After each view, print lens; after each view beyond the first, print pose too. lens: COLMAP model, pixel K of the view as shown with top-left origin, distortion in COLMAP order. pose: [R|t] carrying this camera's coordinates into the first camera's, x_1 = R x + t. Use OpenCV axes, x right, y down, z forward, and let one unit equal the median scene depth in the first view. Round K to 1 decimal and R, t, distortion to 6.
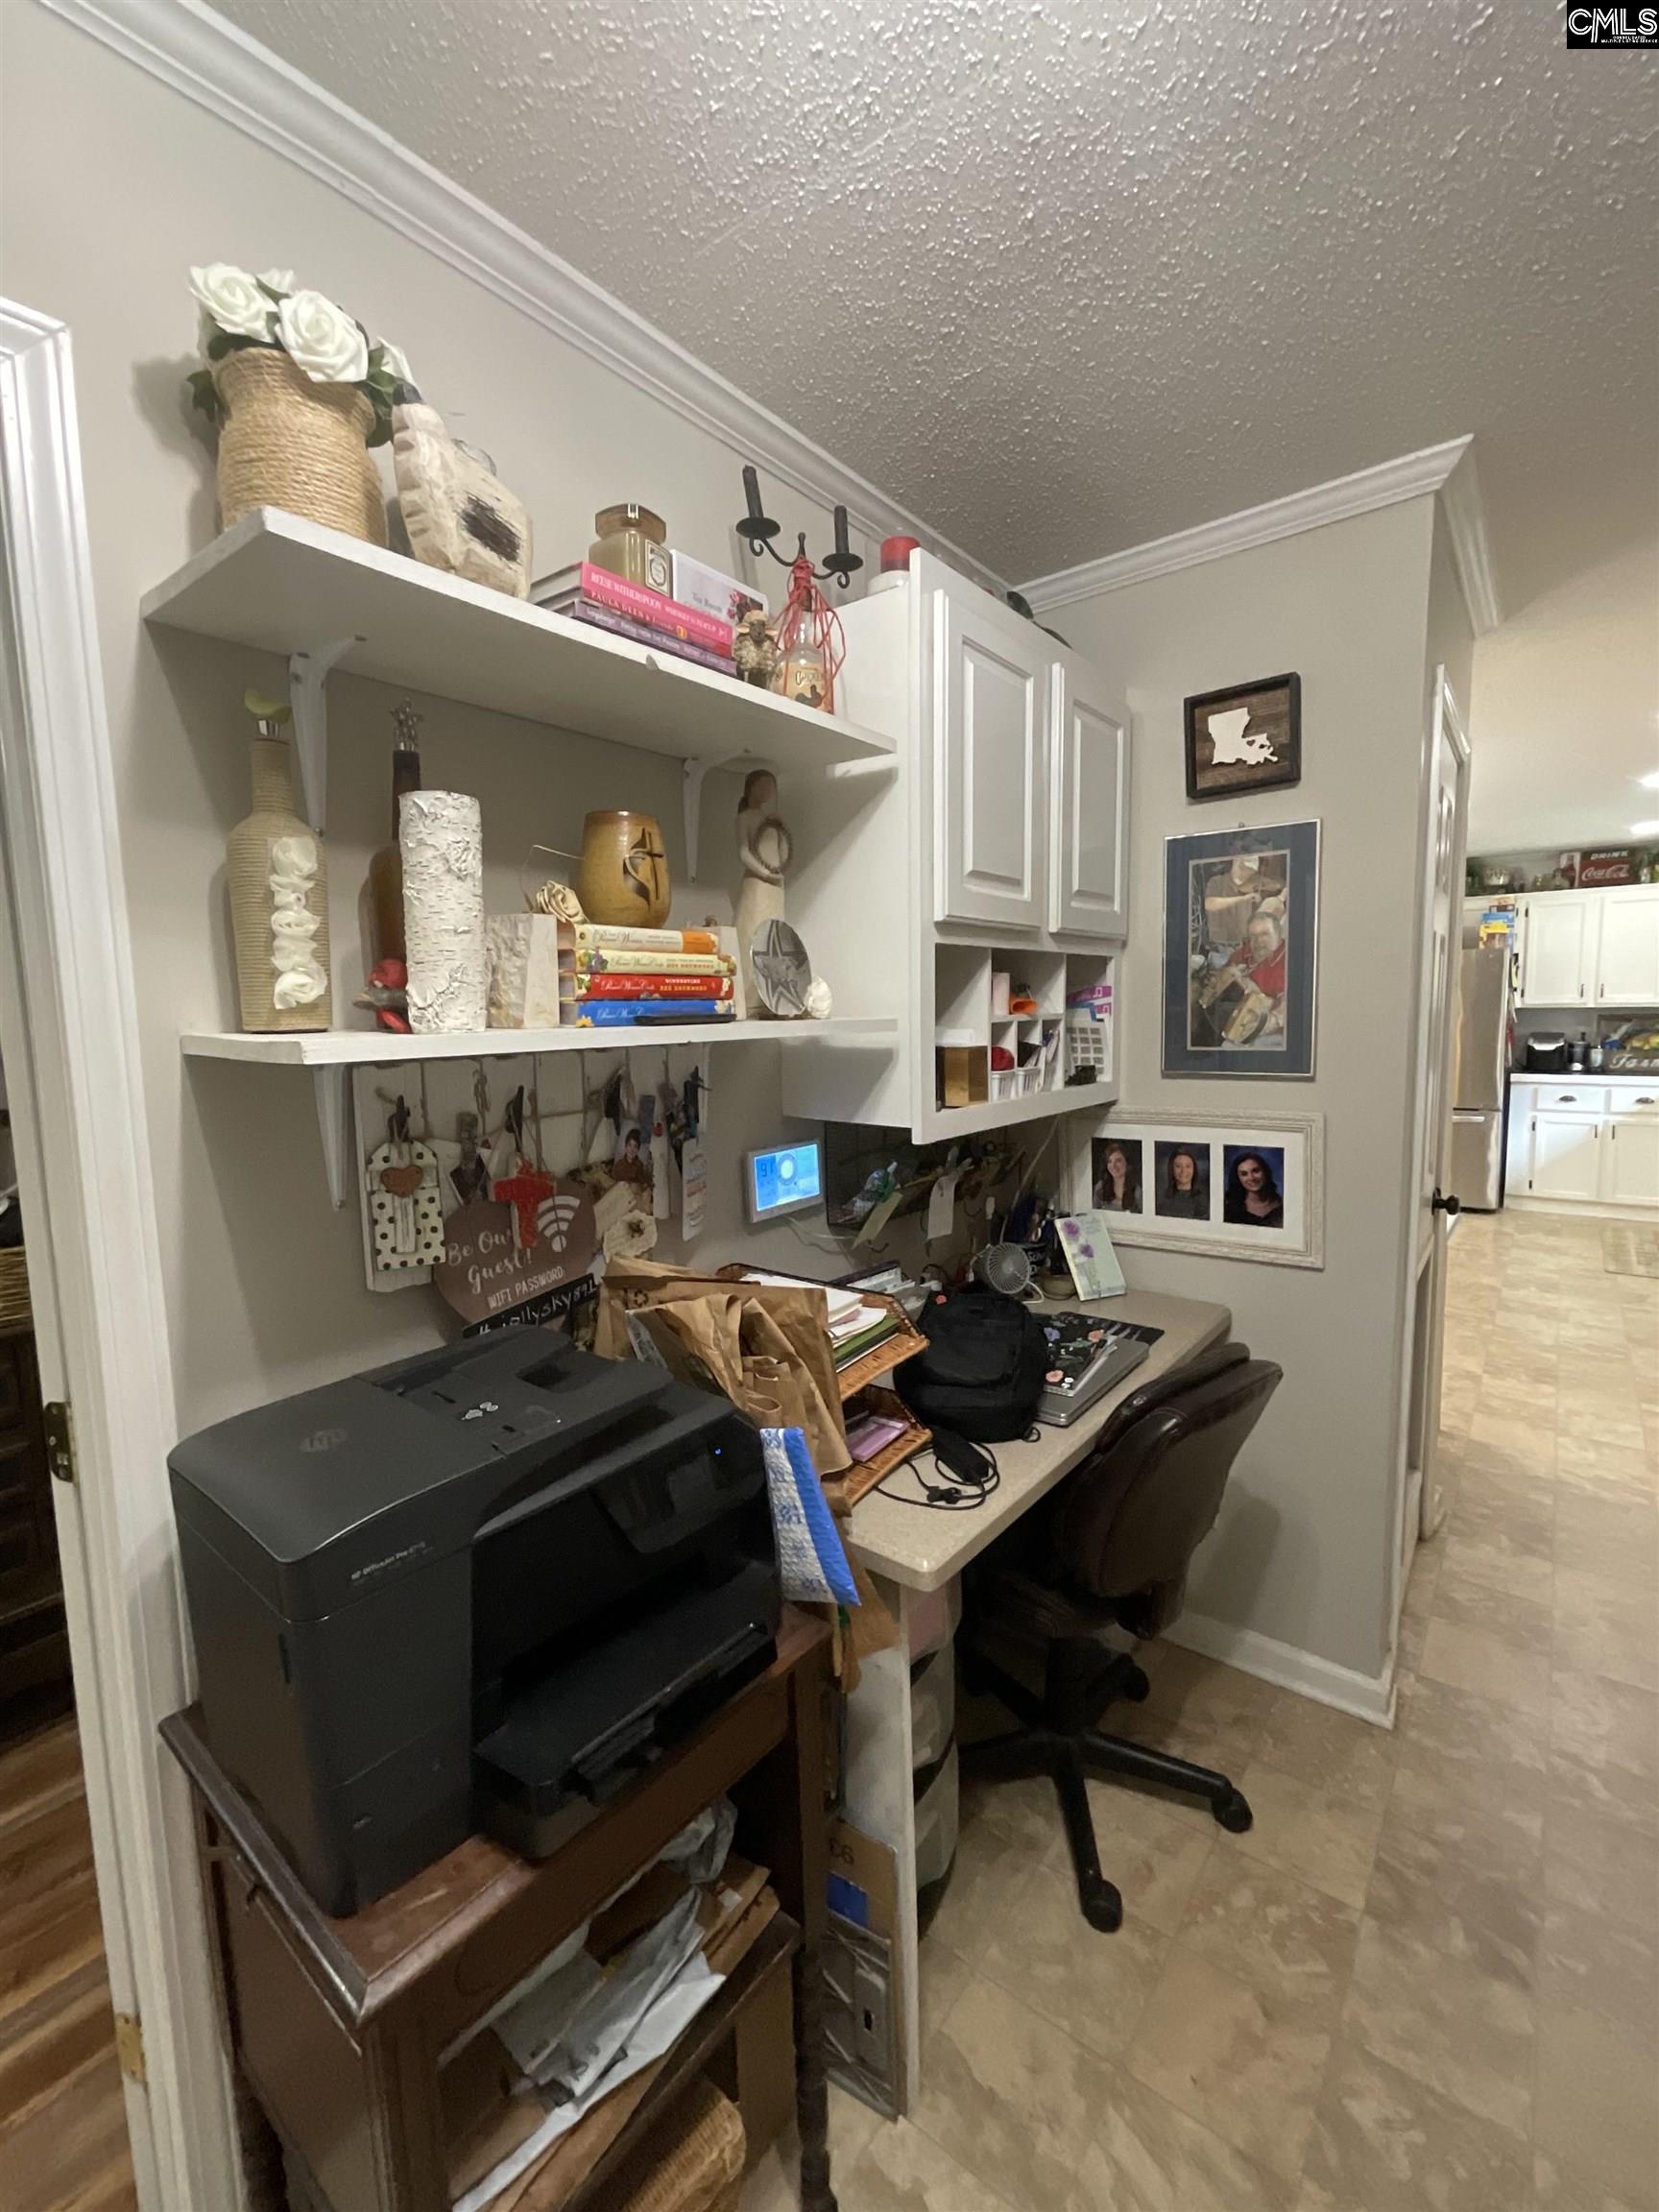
lens RADIAL K [[938.2, 0, 823.1], [0, 938.2, 1109.3], [0, 0, 1]] dist [-0.010159, 0.009500]
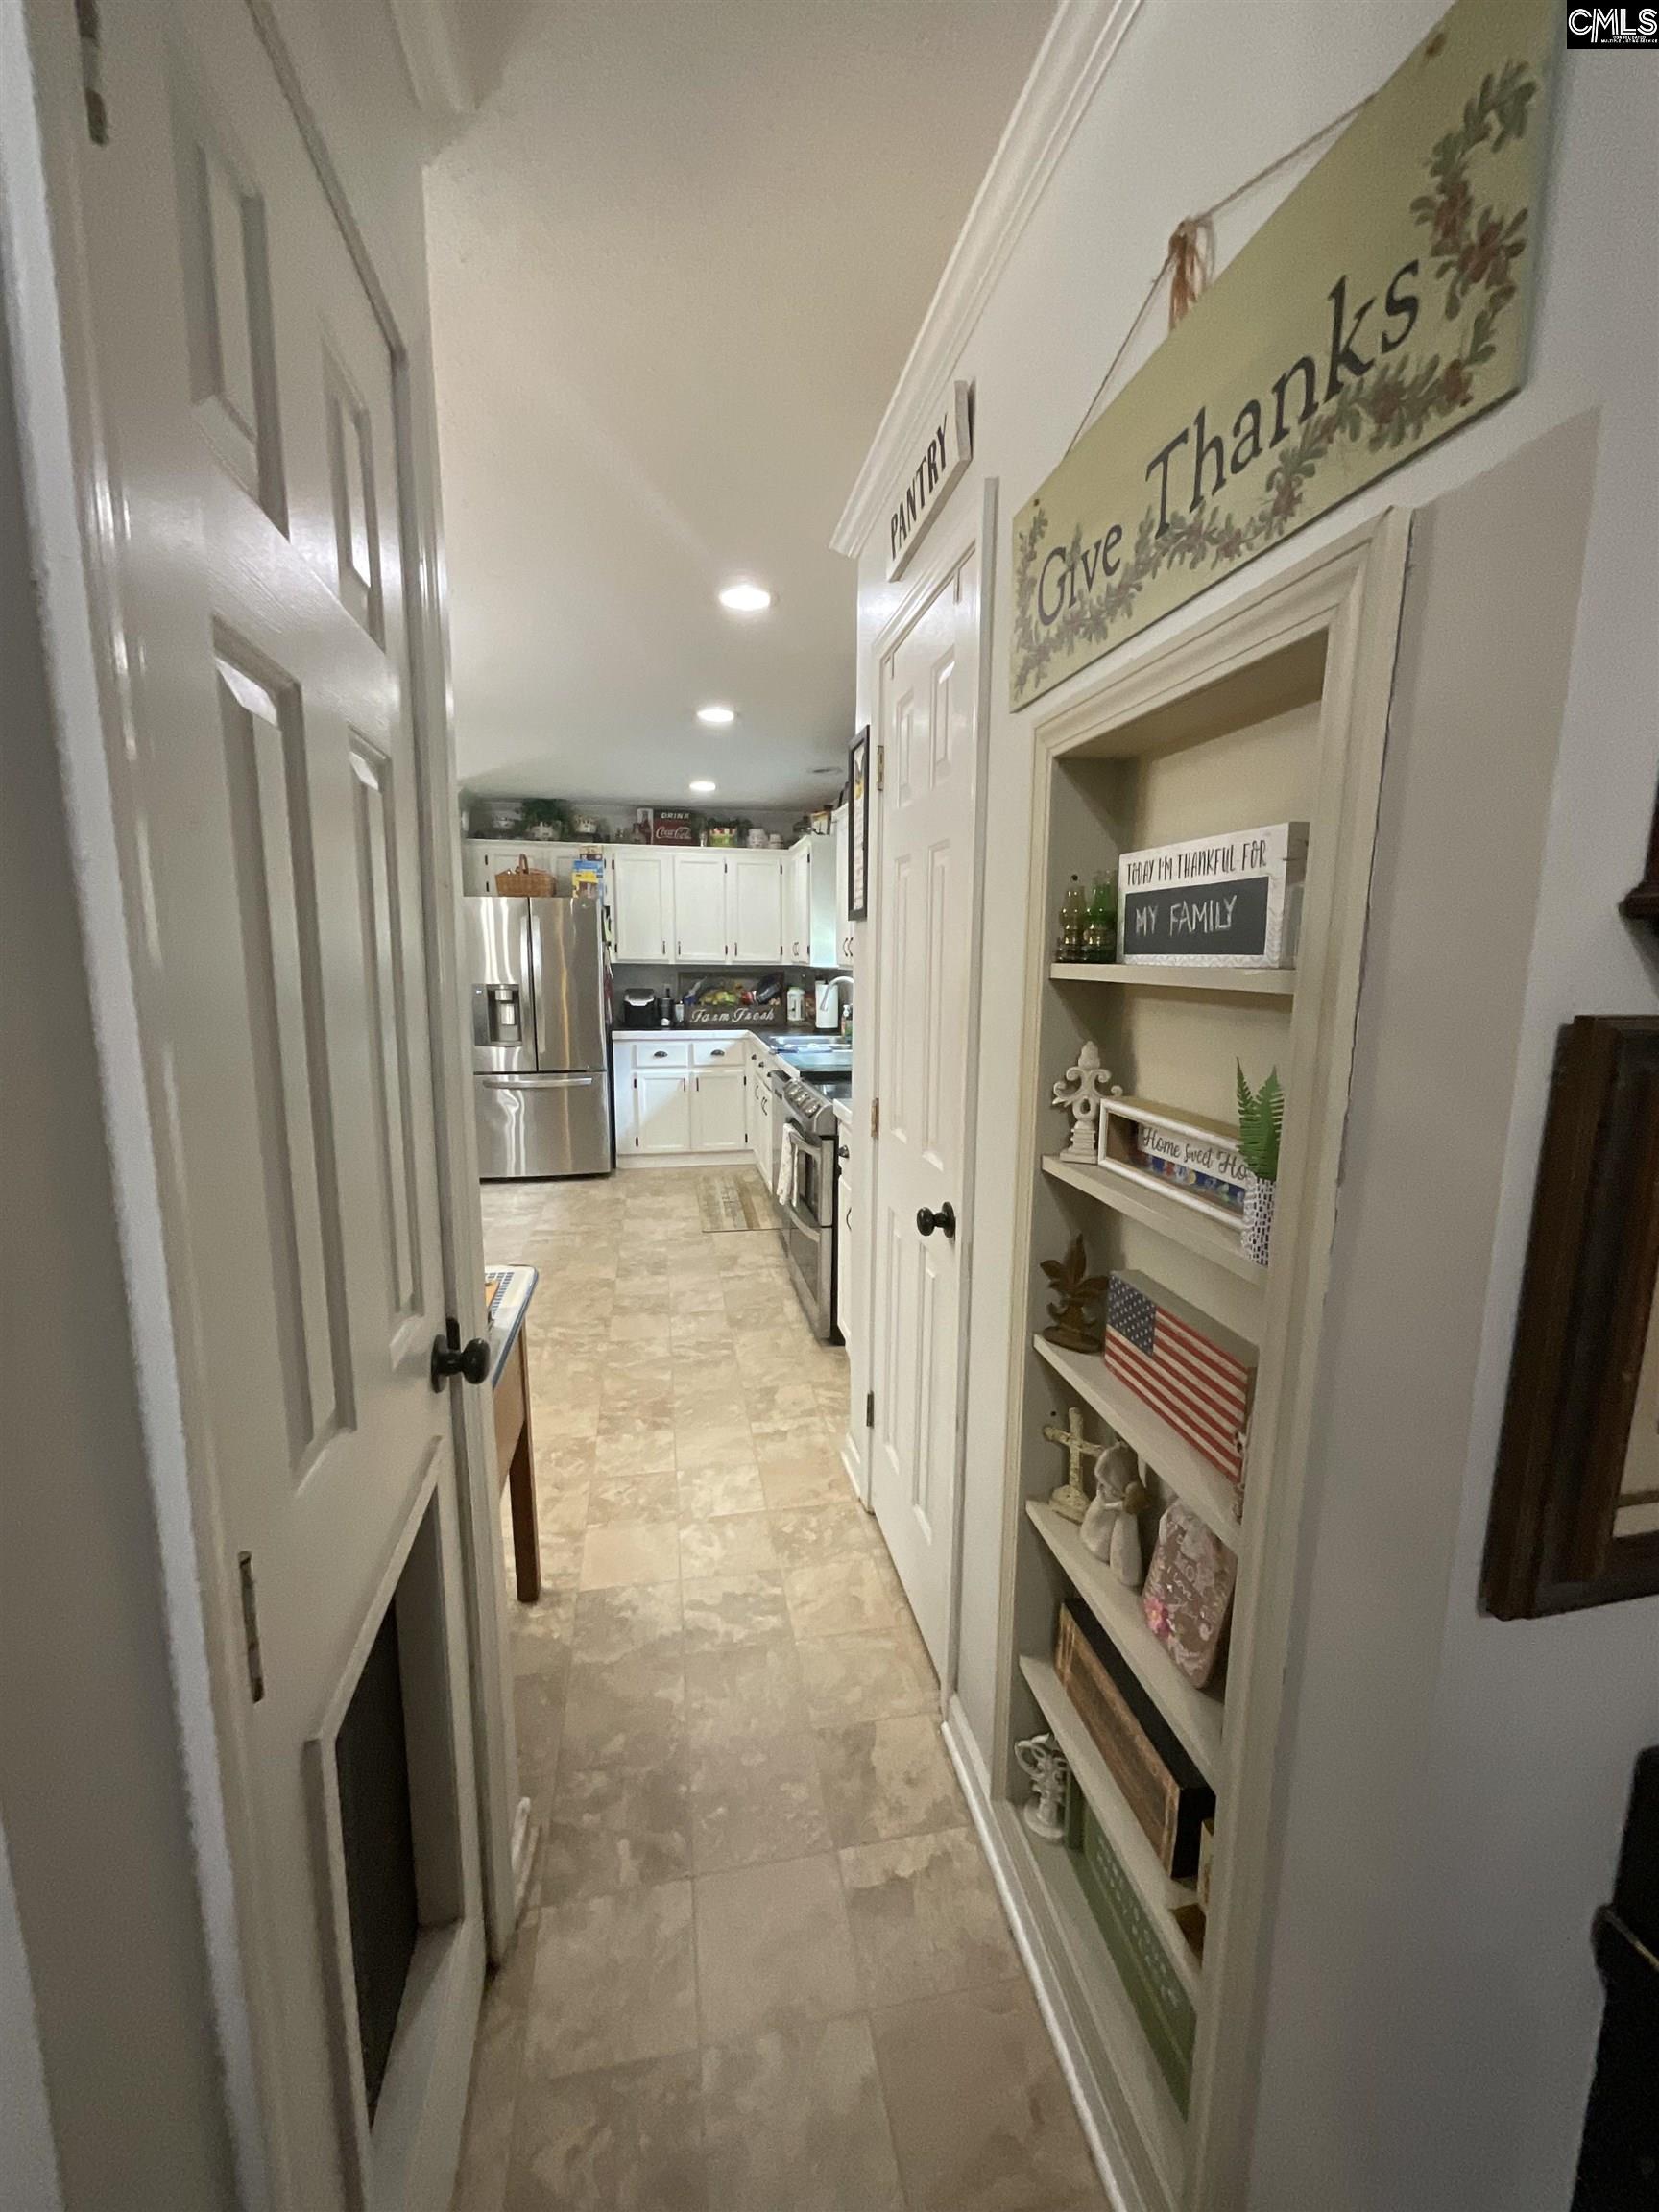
lens RADIAL K [[901.7, 0, 827.7], [0, 901.7, 1107.1], [0, 0, 1]] dist [-0.001860, -0.000070]
pose [[0.656191, -0.095859, 0.748481, 0.434259], [0.058164, 0.995373, 0.076486, -0.045648], [-0.752350, -0.006655, 0.658730, 0.536329]]
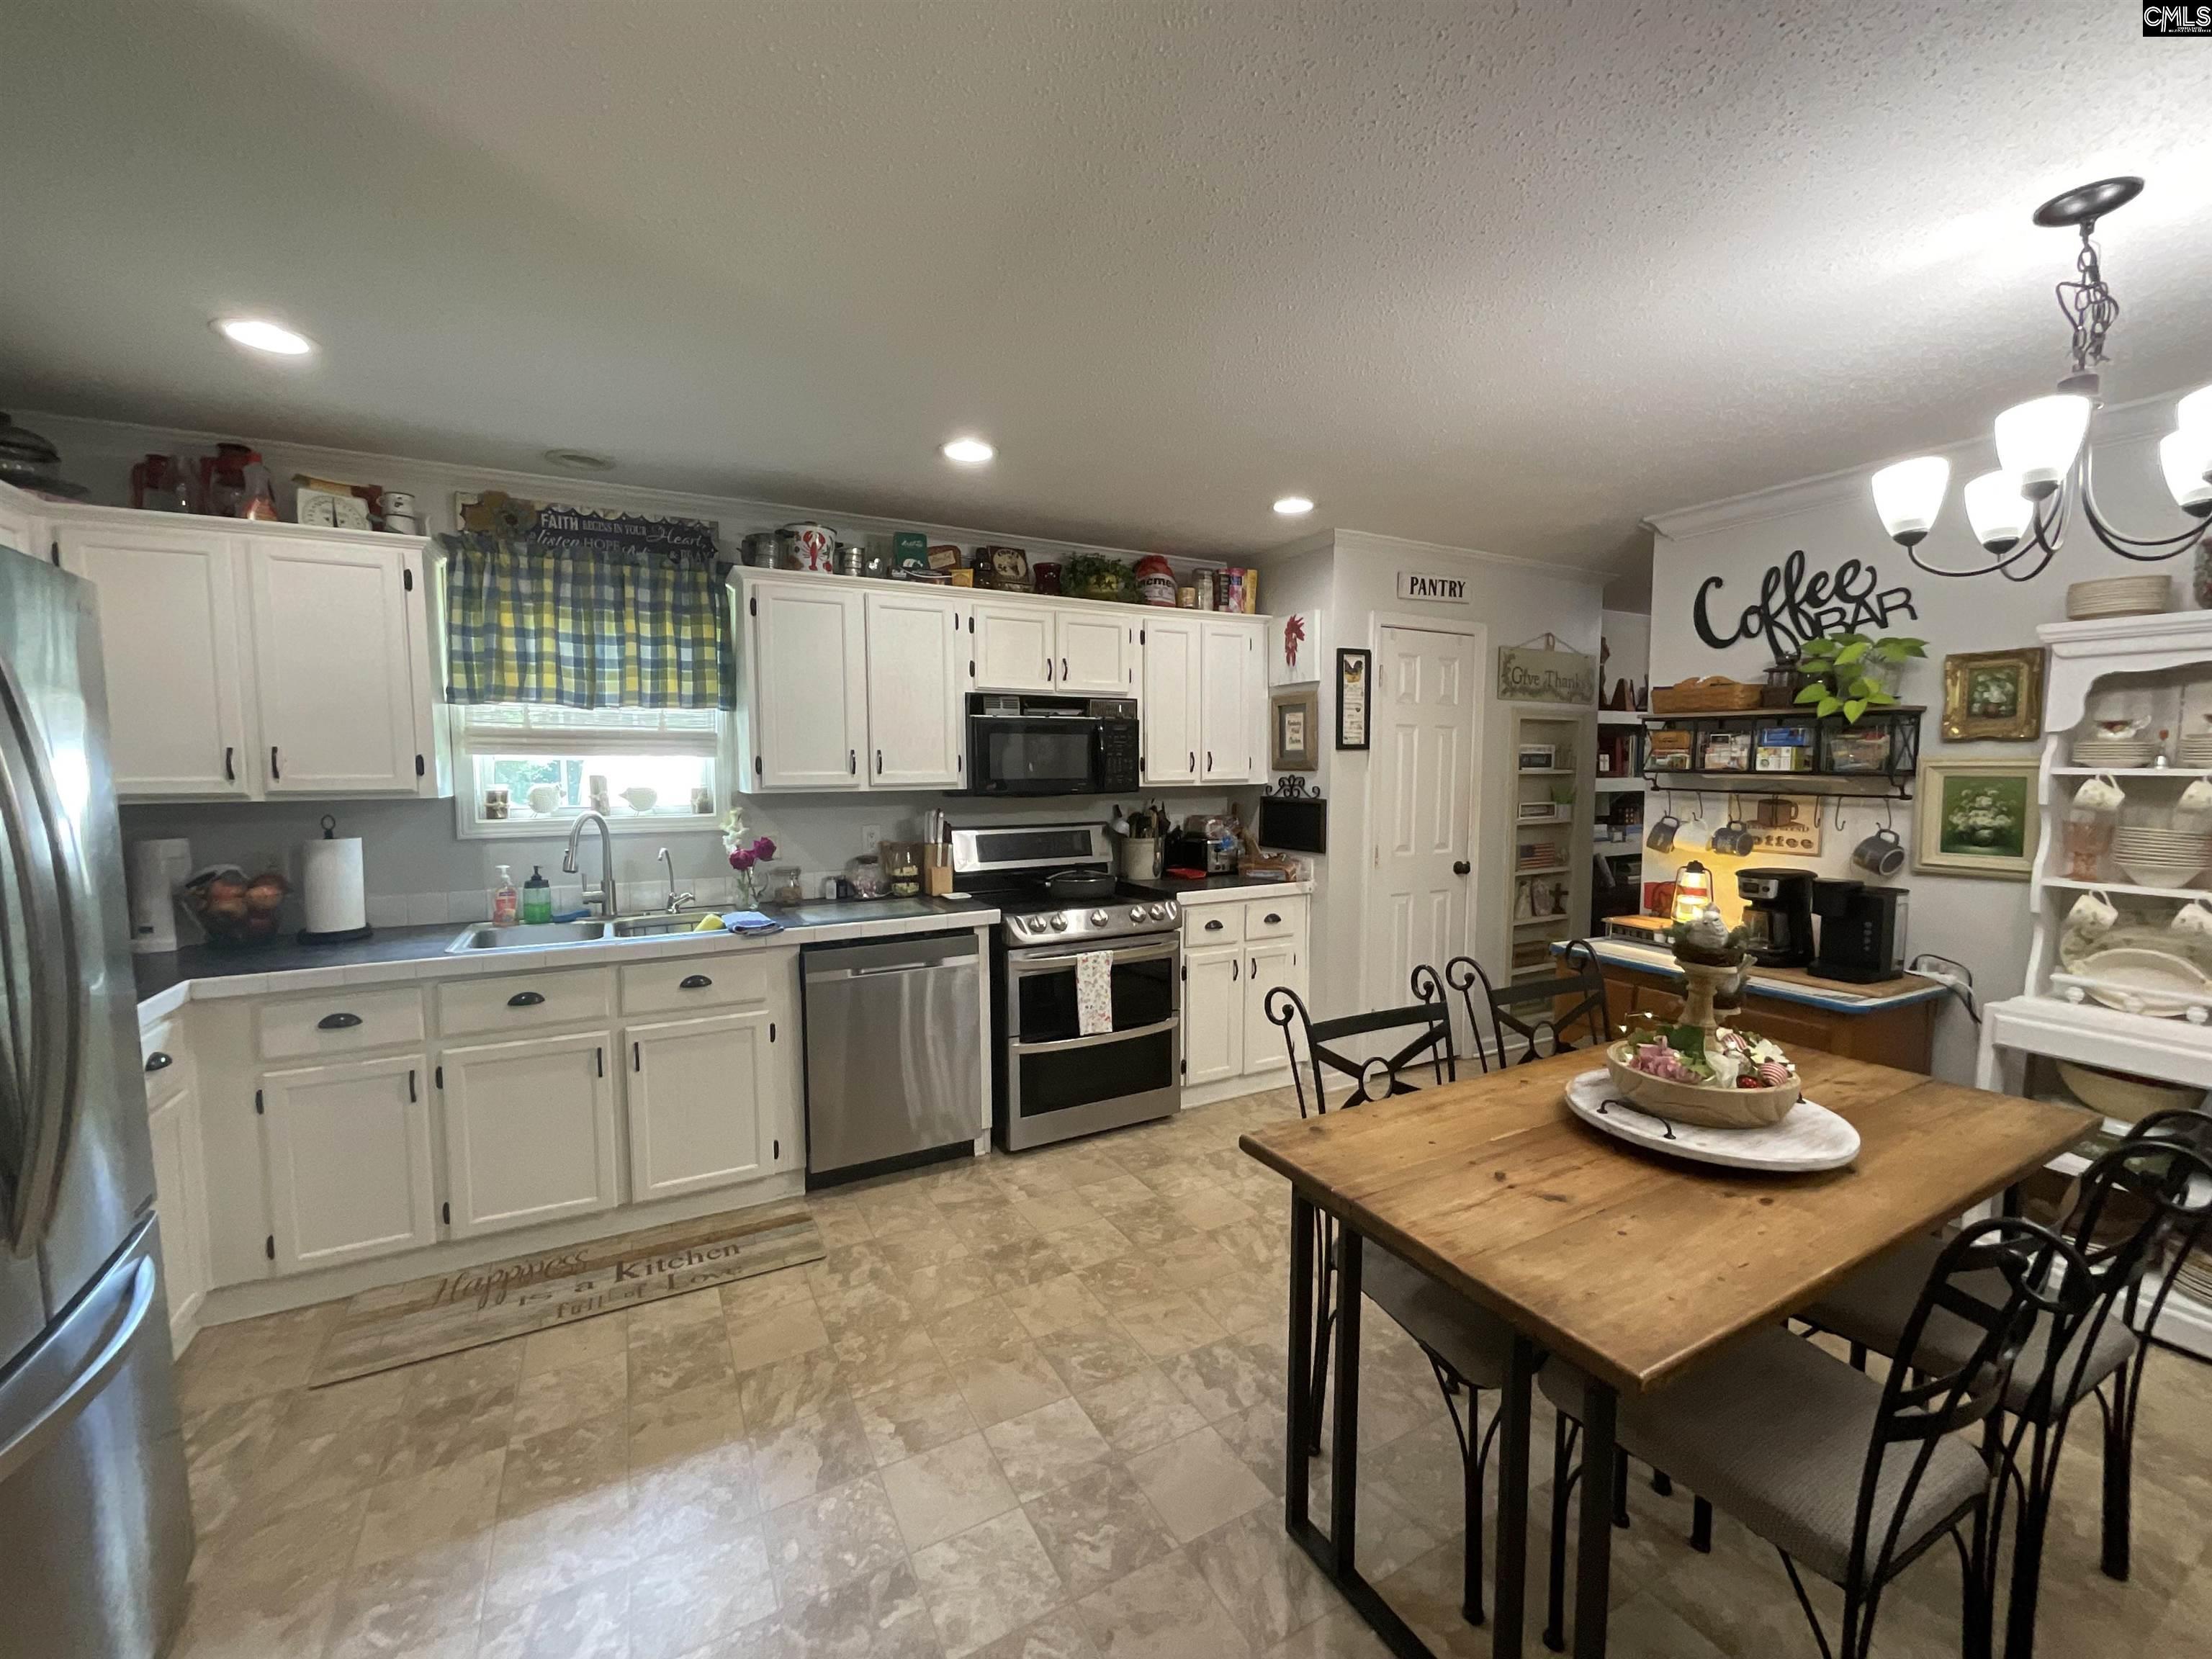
lens RADIAL K [[938.2, 0, 1115.1], [0, 938.2, 836.0], [0, 0, 1]] dist [-0.010159, 0.009500]
pose [[-0.929328, -0.007217, 0.369185, 0.915967], [0.061442, 0.982849, 0.173876, -0.317499], [-0.364108, 0.184272, -0.912946, 2.736010]]
